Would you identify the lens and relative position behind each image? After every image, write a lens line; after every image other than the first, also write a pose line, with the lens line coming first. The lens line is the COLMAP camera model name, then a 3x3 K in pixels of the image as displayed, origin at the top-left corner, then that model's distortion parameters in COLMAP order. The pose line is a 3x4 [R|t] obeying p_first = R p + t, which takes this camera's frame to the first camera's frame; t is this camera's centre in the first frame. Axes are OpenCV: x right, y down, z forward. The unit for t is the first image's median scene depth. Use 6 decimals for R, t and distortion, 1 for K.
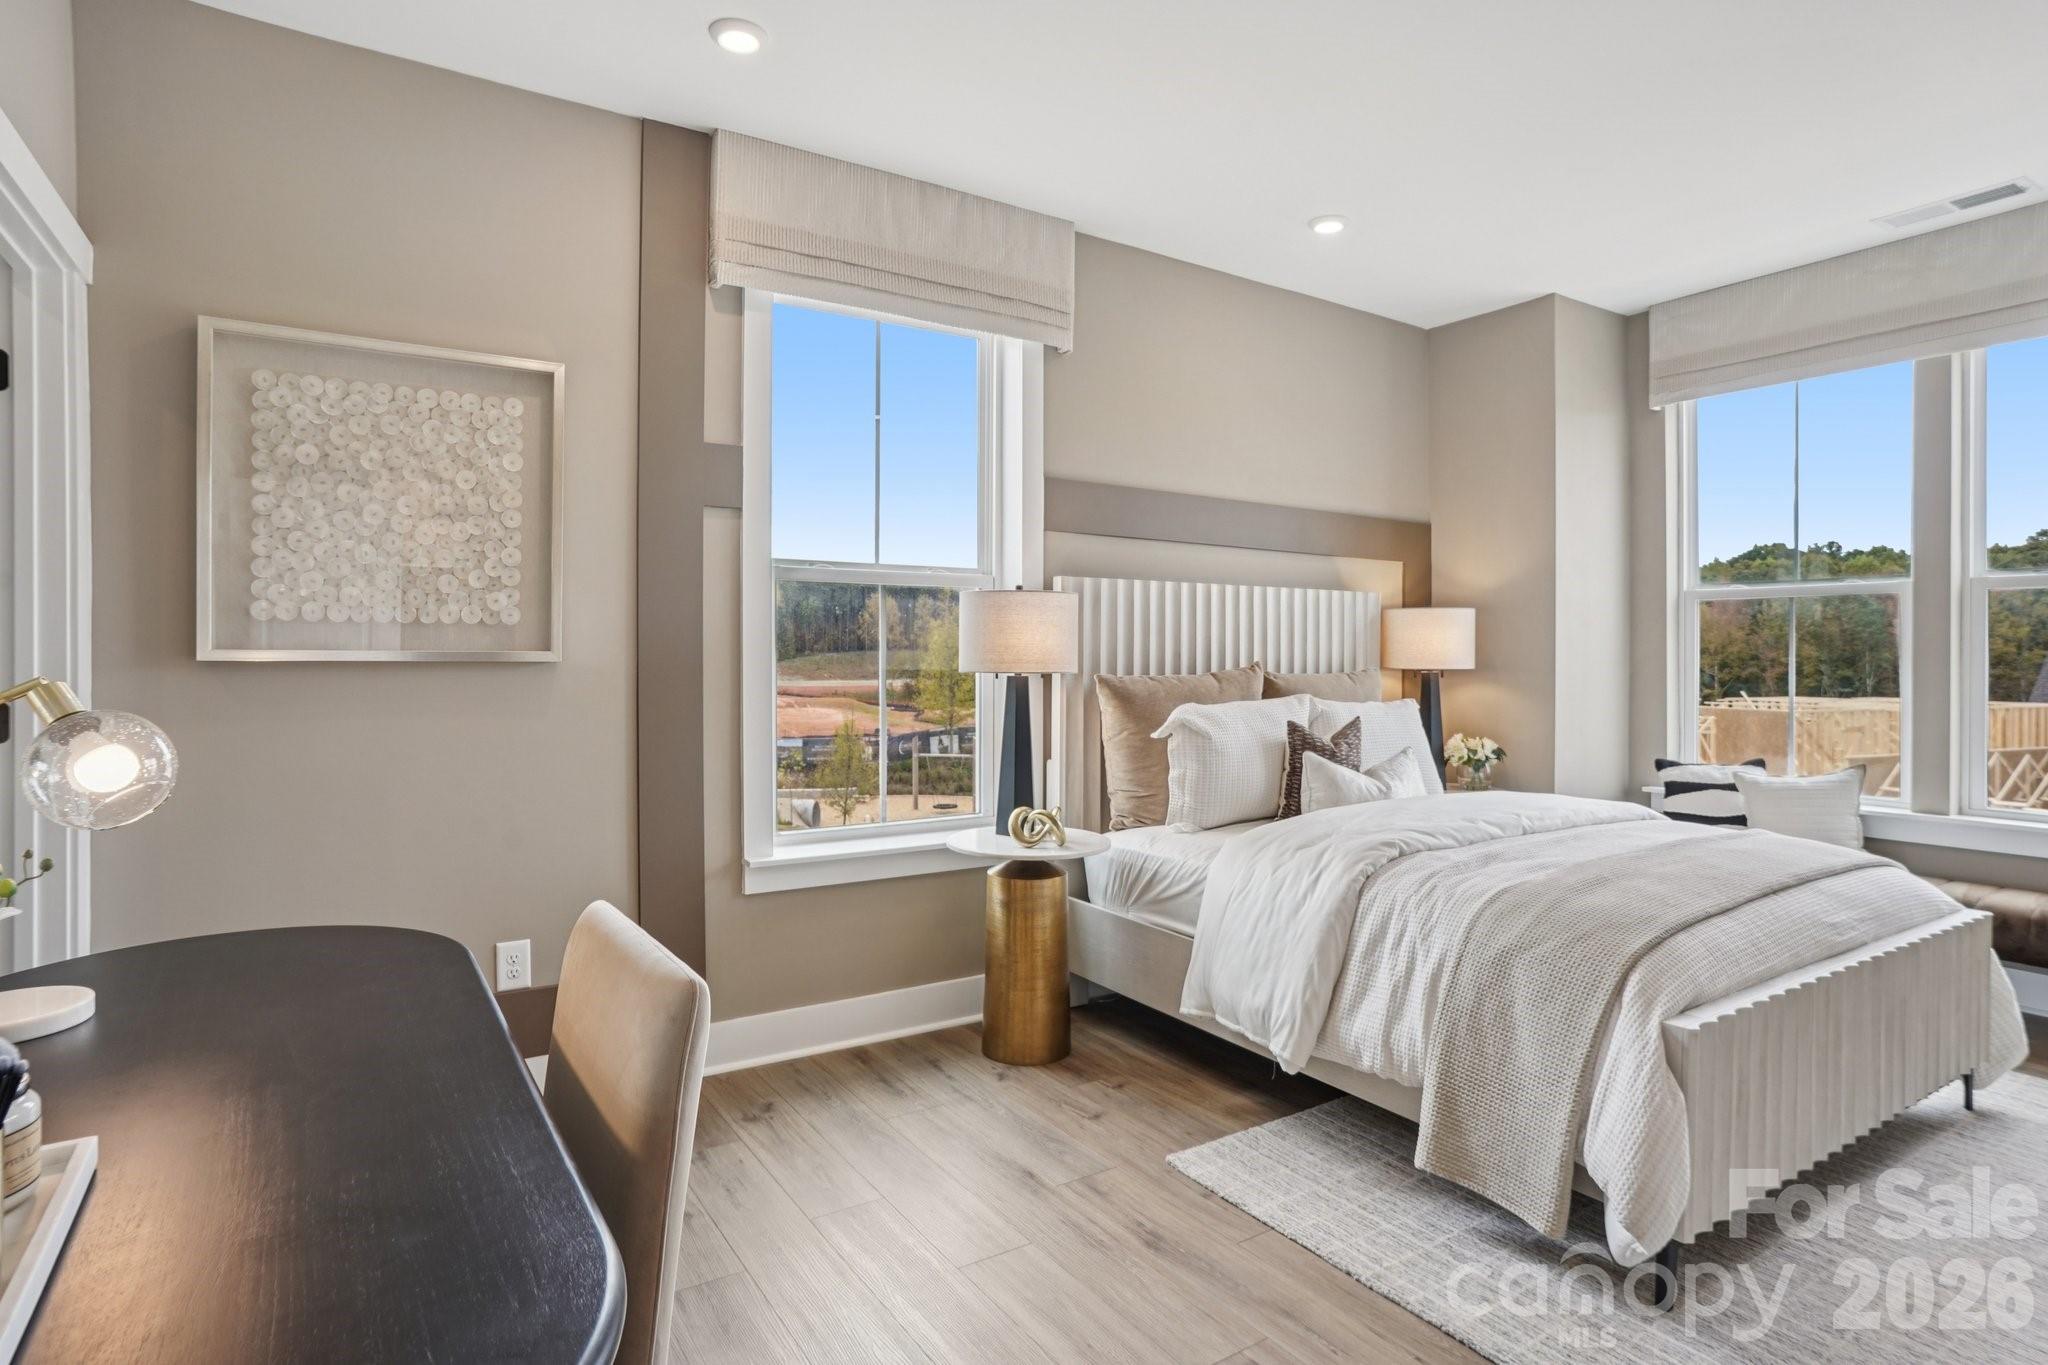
lens RADIAL K [[1095.0, 0, 1020.9], [0, 1095.0, 679.4], [0, 0, 1]] dist [-0.001166, 0.002446]
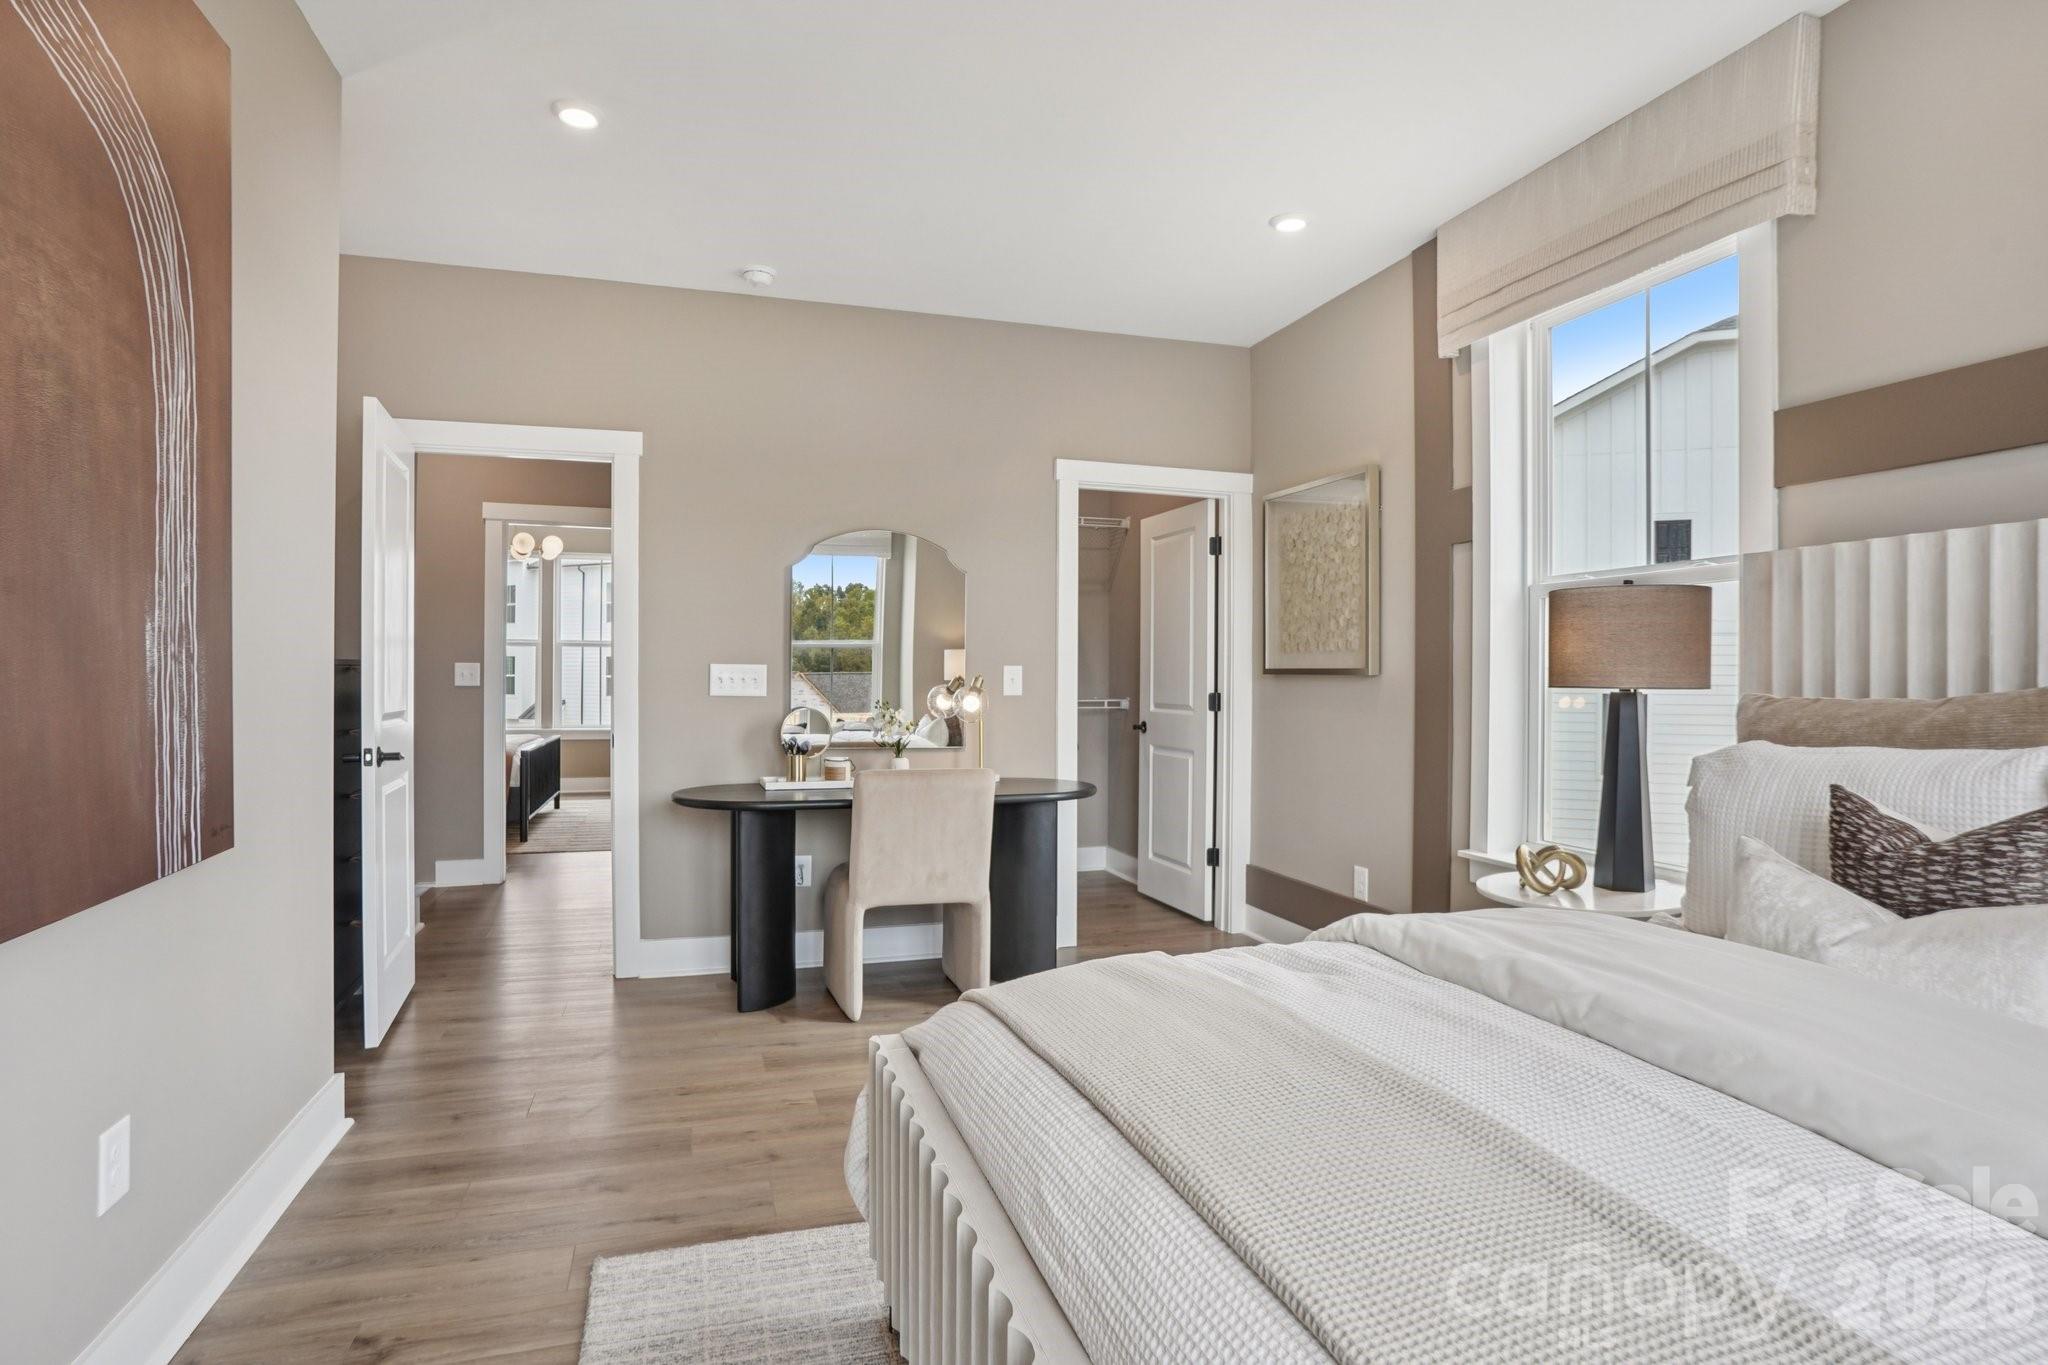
lens RADIAL K [[1095.0, 0, 1018.7], [0, 1095.0, 672.4], [0, 0, 1]] dist [-0.001166, 0.002446]
pose [[-0.276593, 0.003332, -0.960982, 0.976903], [-0.017407, 0.999813, 0.008476, -0.021637], [0.960830, 0.019073, -0.276483, 0.881549]]
